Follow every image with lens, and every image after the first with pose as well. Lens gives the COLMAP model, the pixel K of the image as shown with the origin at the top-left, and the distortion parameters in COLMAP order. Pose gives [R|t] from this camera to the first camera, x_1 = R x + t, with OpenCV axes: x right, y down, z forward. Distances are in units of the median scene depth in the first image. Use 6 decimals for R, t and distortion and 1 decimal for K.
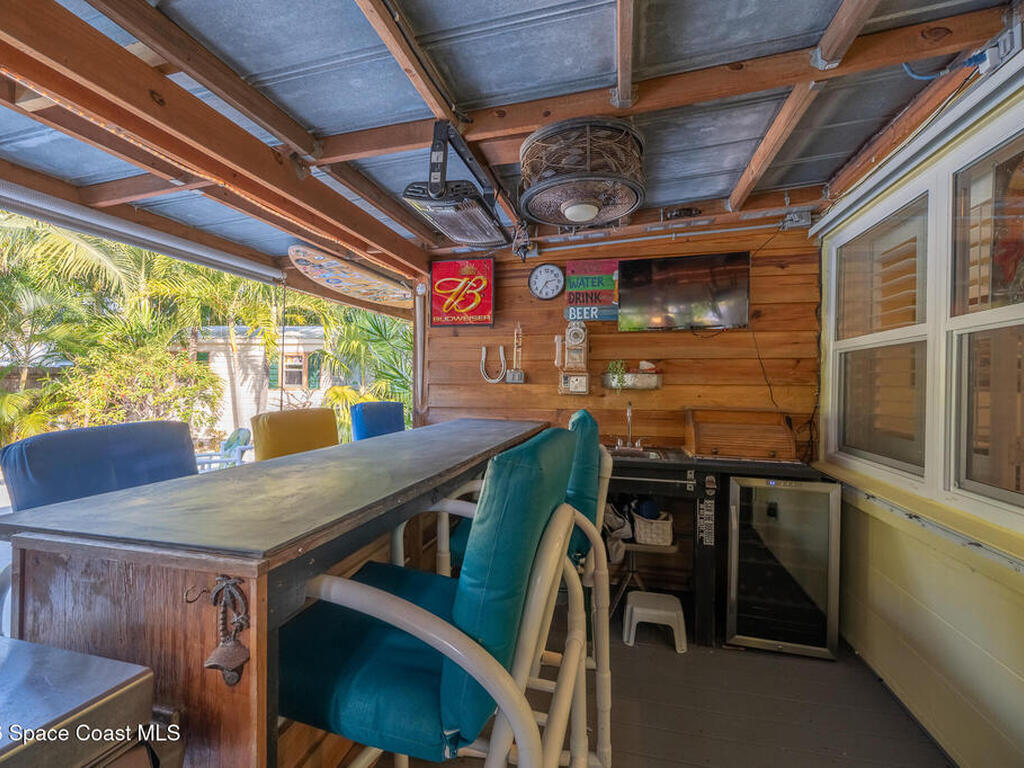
lens RADIAL K [[455.8, 0, 515.1], [0, 455.8, 381.5], [0, 0, 1]] dist [-0.000295, -0.000291]
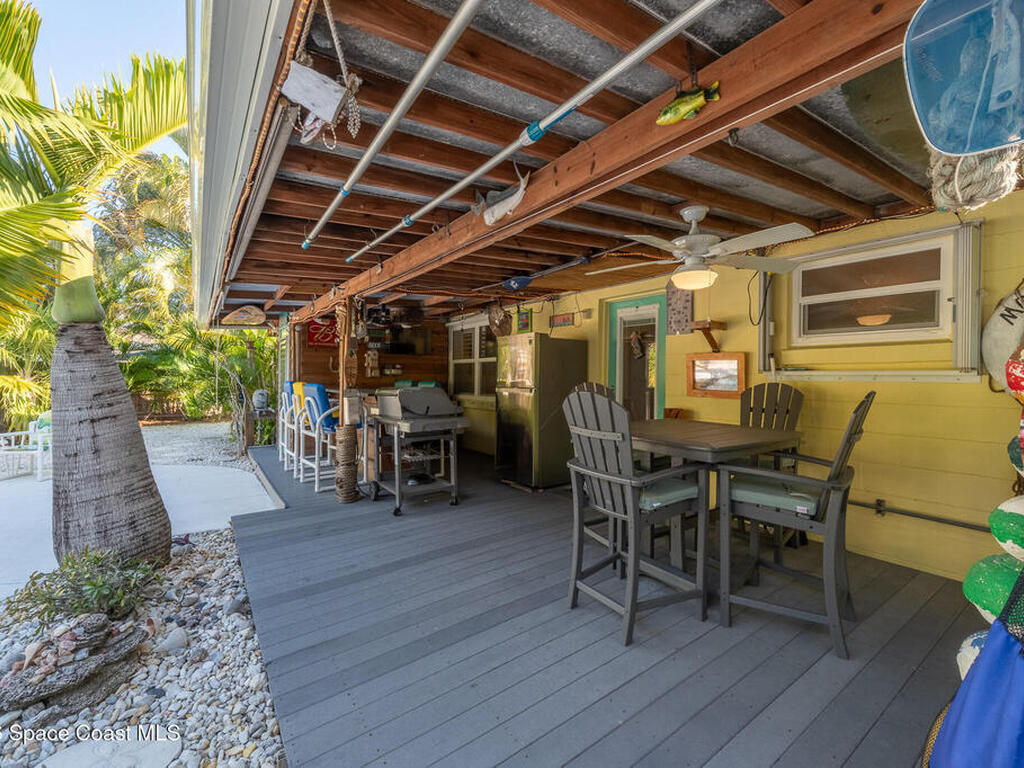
lens RADIAL K [[455.8, 0, 515.1], [0, 455.8, 381.5], [0, 0, 1]] dist [-0.000295, -0.000291]
pose [[0.679353, -0.010286, 0.733739, -1.195489], [-0.011151, 0.999642, 0.024339, -0.016952], [-0.733727, -0.024717, 0.678995, -1.331665]]
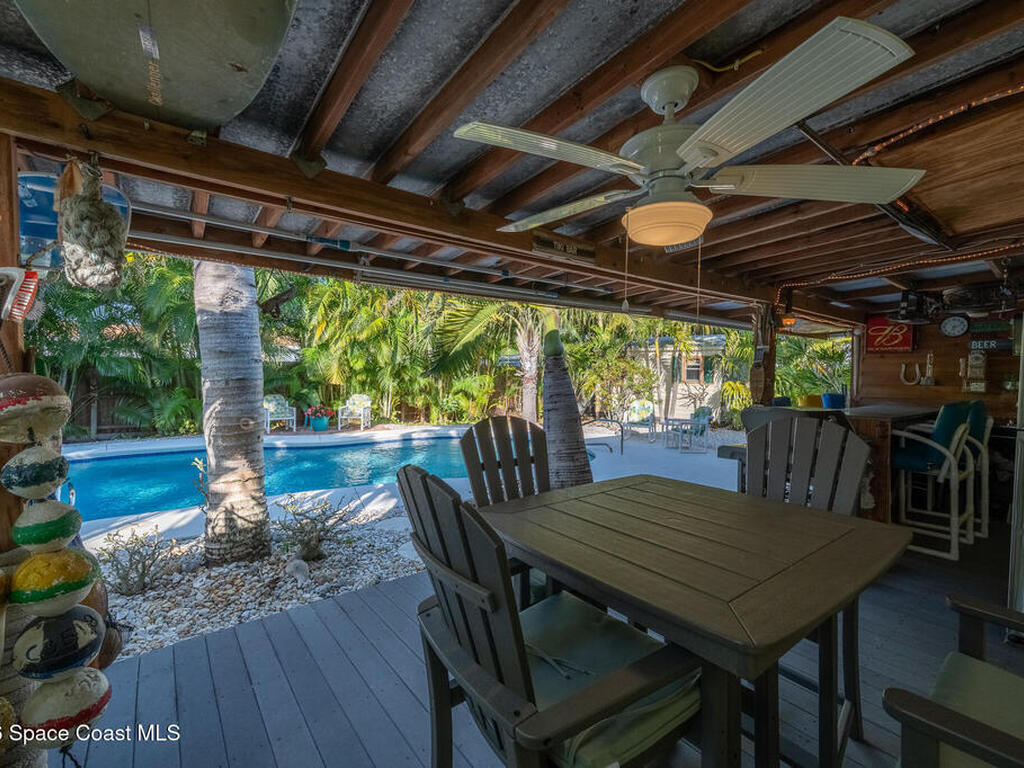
lens RADIAL K [[455.8, 0, 515.1], [0, 455.8, 381.5], [0, 0, 1]] dist [-0.000295, -0.000291]
pose [[0.780216, 0.016324, -0.625297, -0.144531], [-0.005718, 0.999804, 0.018967, -0.035802], [0.625484, -0.011223, 0.780156, -1.378700]]
